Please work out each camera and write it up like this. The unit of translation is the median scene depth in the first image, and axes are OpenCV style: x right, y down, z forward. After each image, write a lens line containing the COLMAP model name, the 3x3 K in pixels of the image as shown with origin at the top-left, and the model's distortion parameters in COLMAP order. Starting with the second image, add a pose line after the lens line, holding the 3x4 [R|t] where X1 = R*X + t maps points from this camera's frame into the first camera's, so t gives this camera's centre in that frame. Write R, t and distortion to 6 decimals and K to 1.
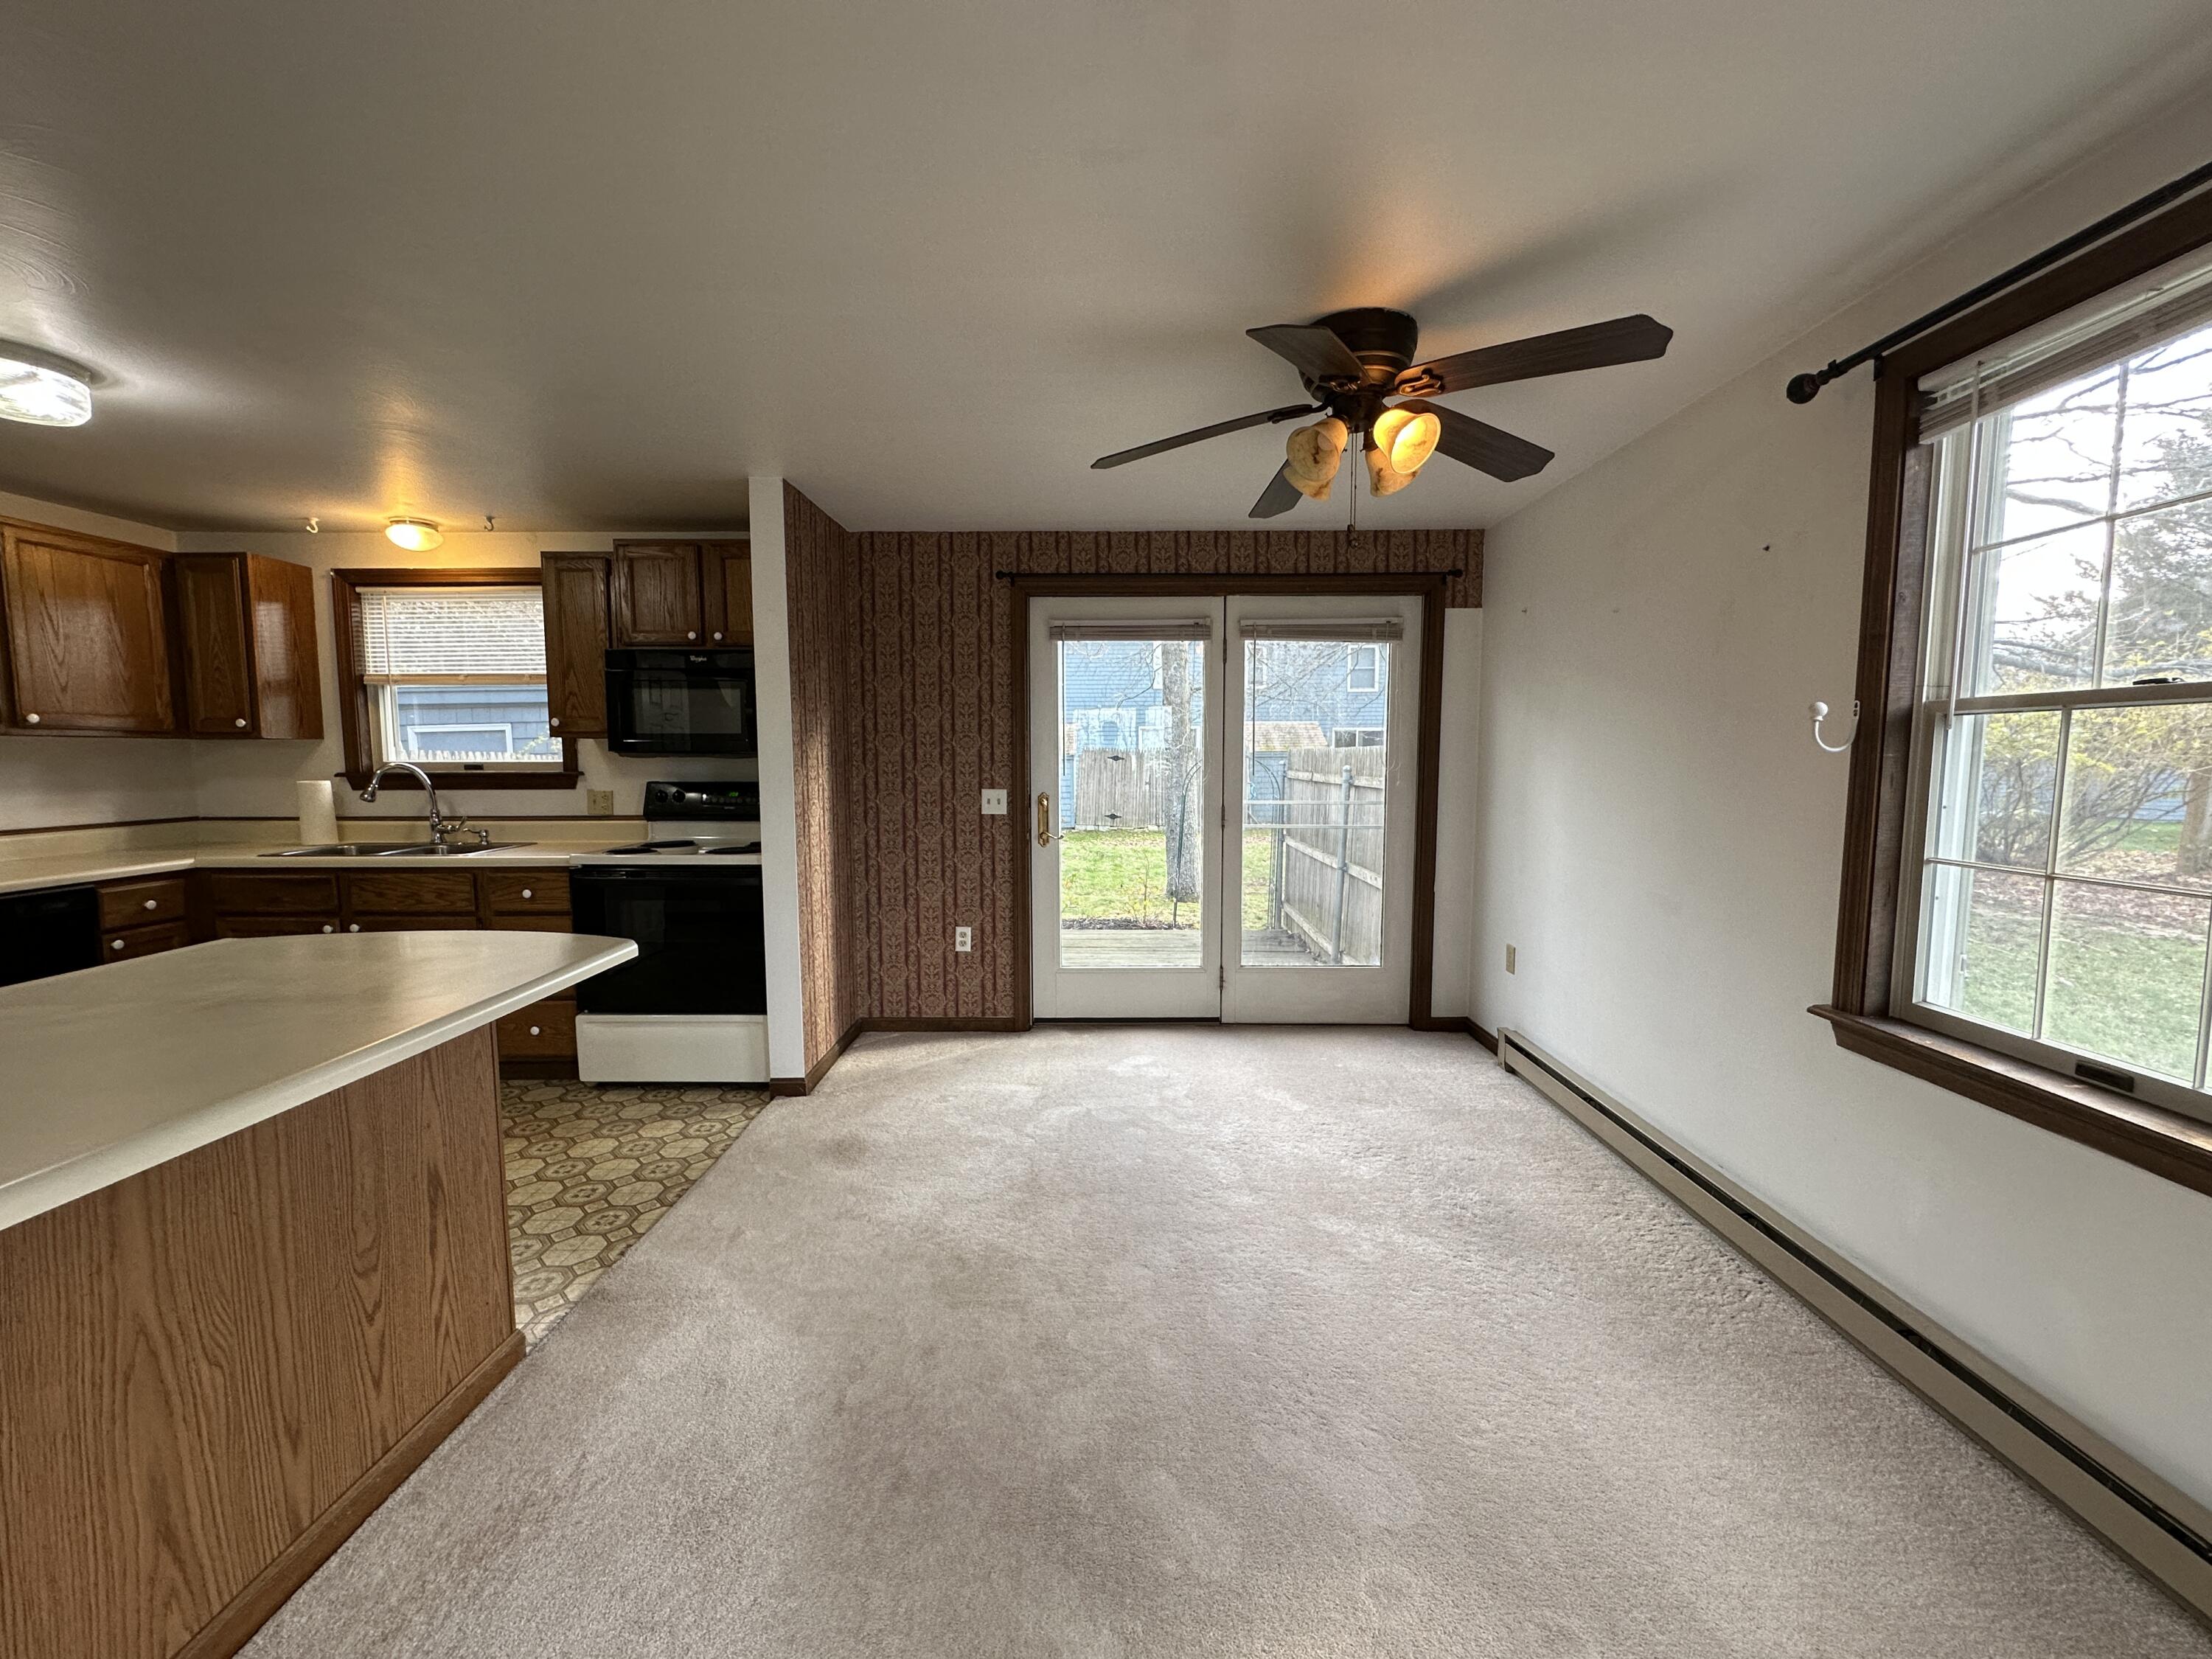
lens RADIAL K [[882.5, 0, 1104.2], [0, 882.5, 832.1], [0, 0, 1]] dist [-0.004510, 0.000590]
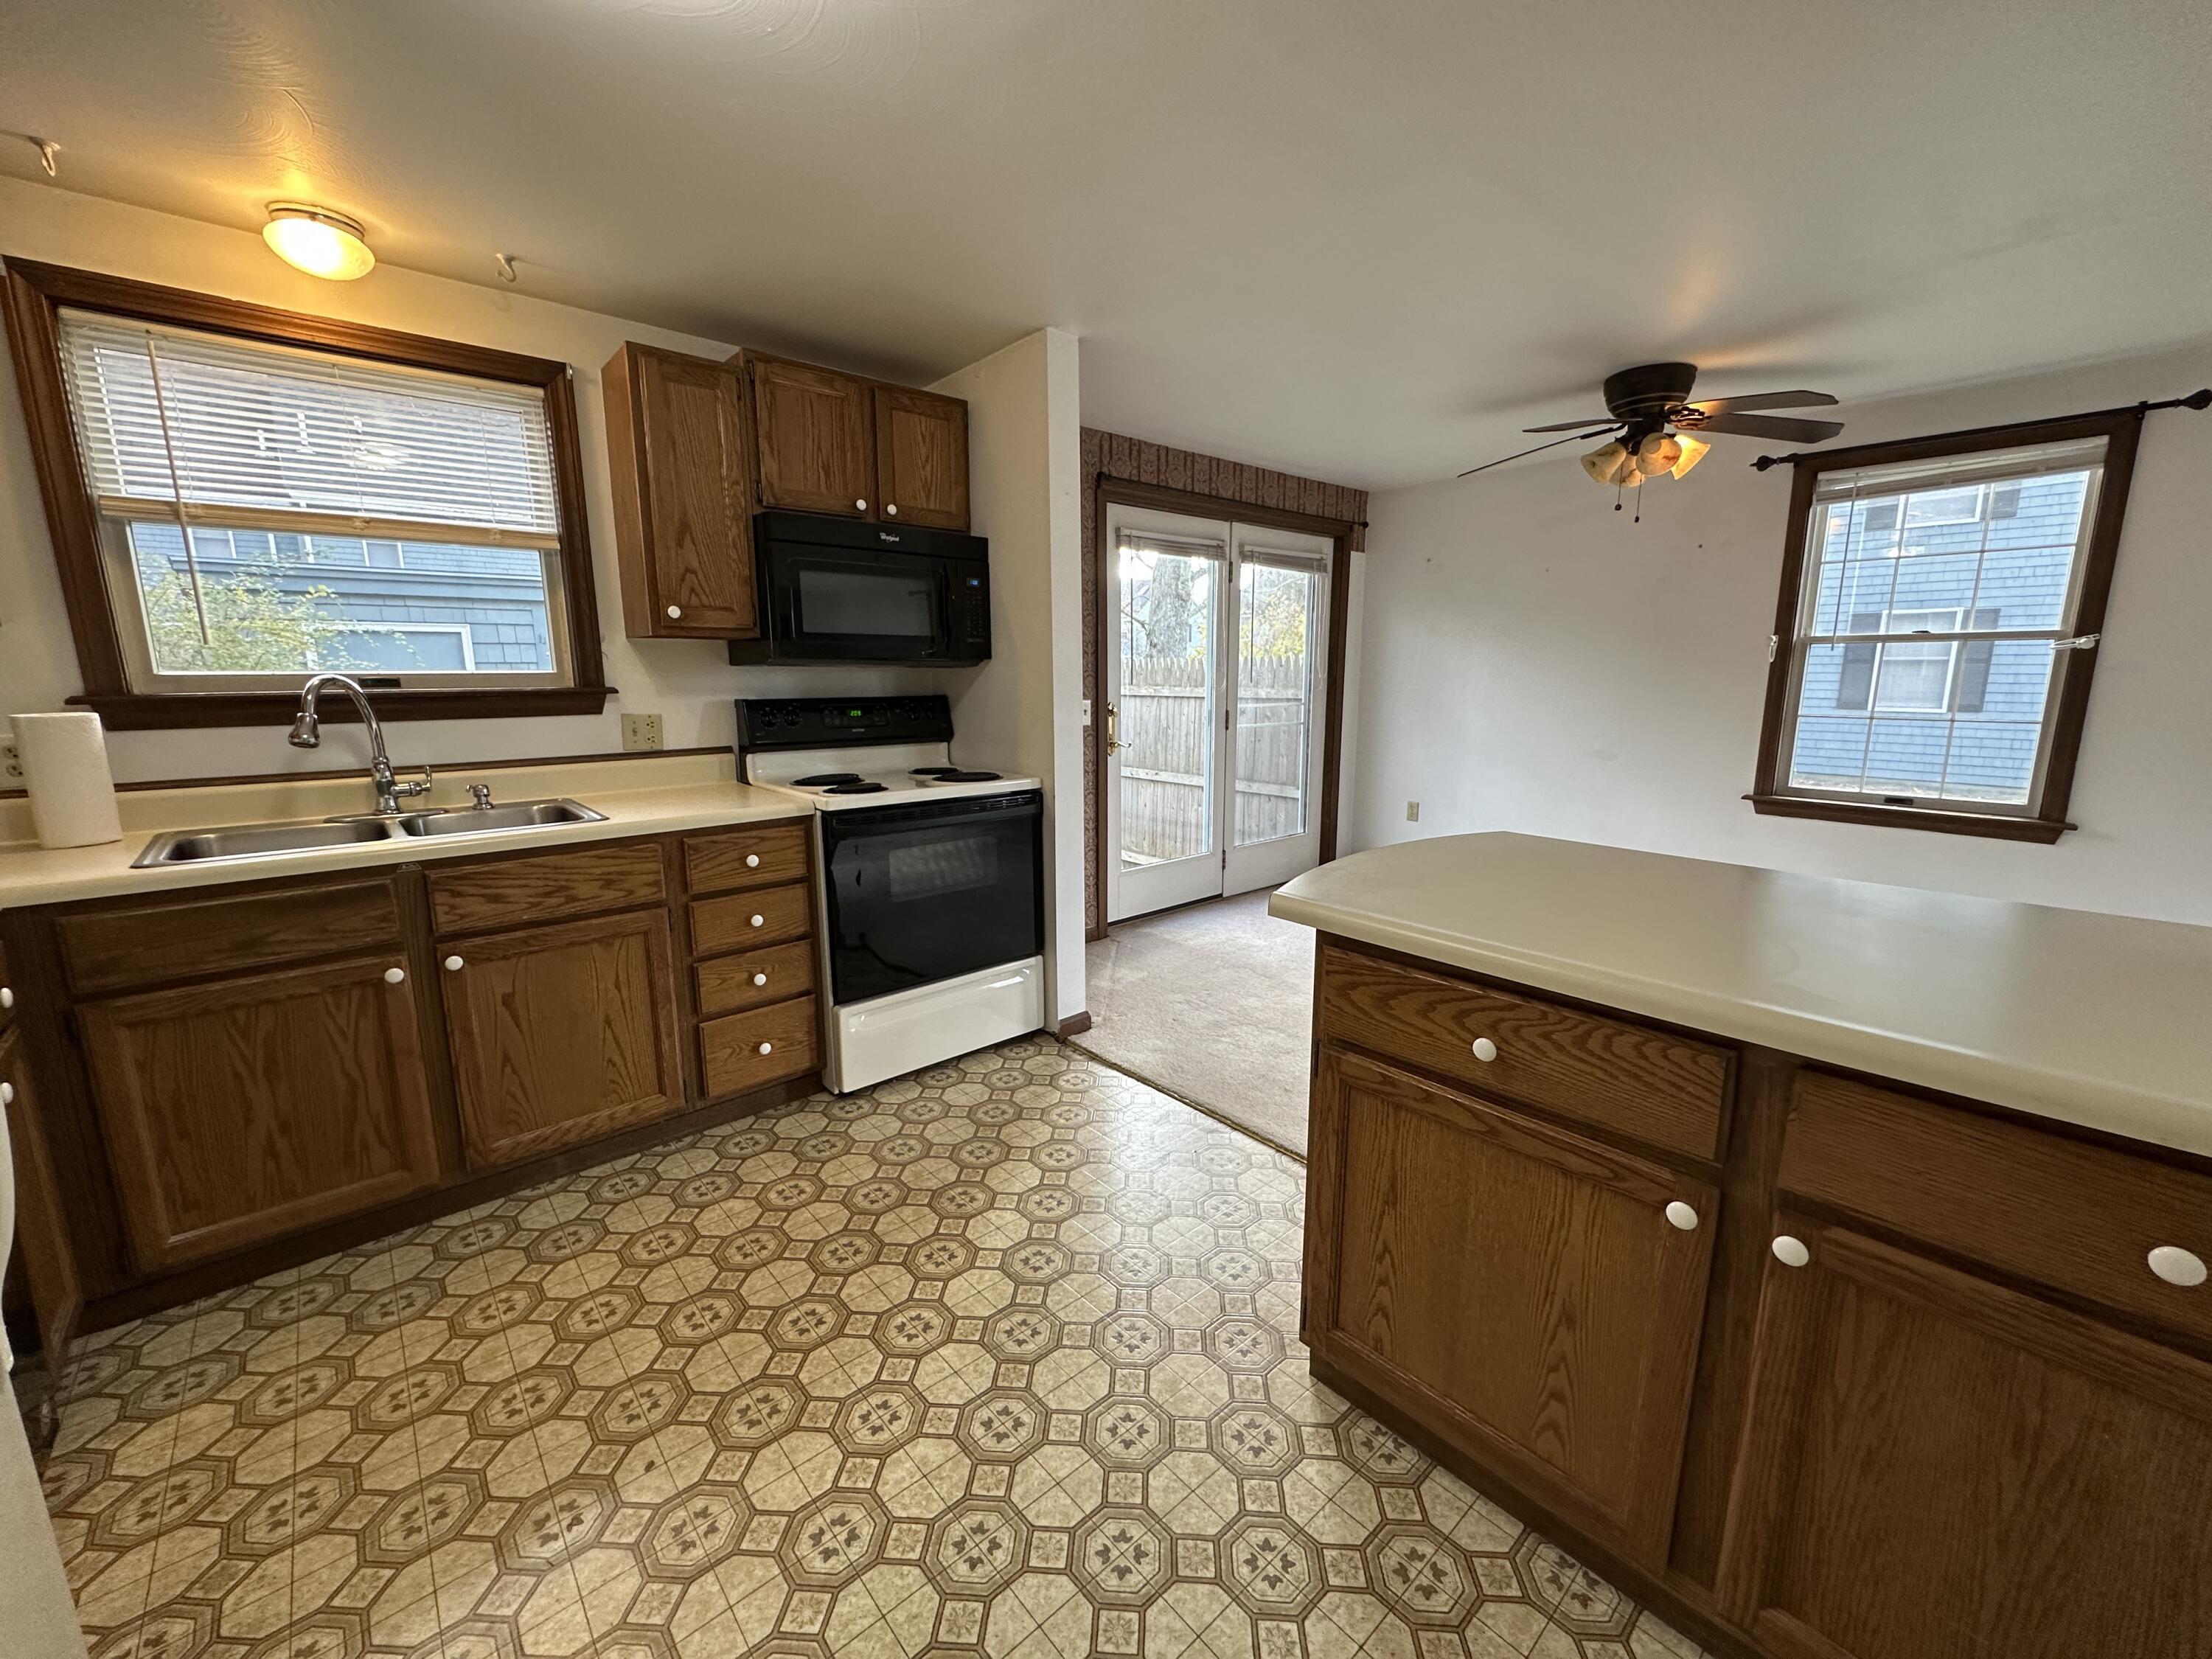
lens RADIAL K [[882.5, 0, 1110.9], [0, 882.5, 834.7], [0, 0, 1]] dist [-0.004510, 0.000590]
pose [[0.745393, -0.123479, 0.655090, -0.774833], [0.058676, 0.991034, 0.120037, -0.015984], [-0.664038, -0.051037, 0.745955, 0.245740]]
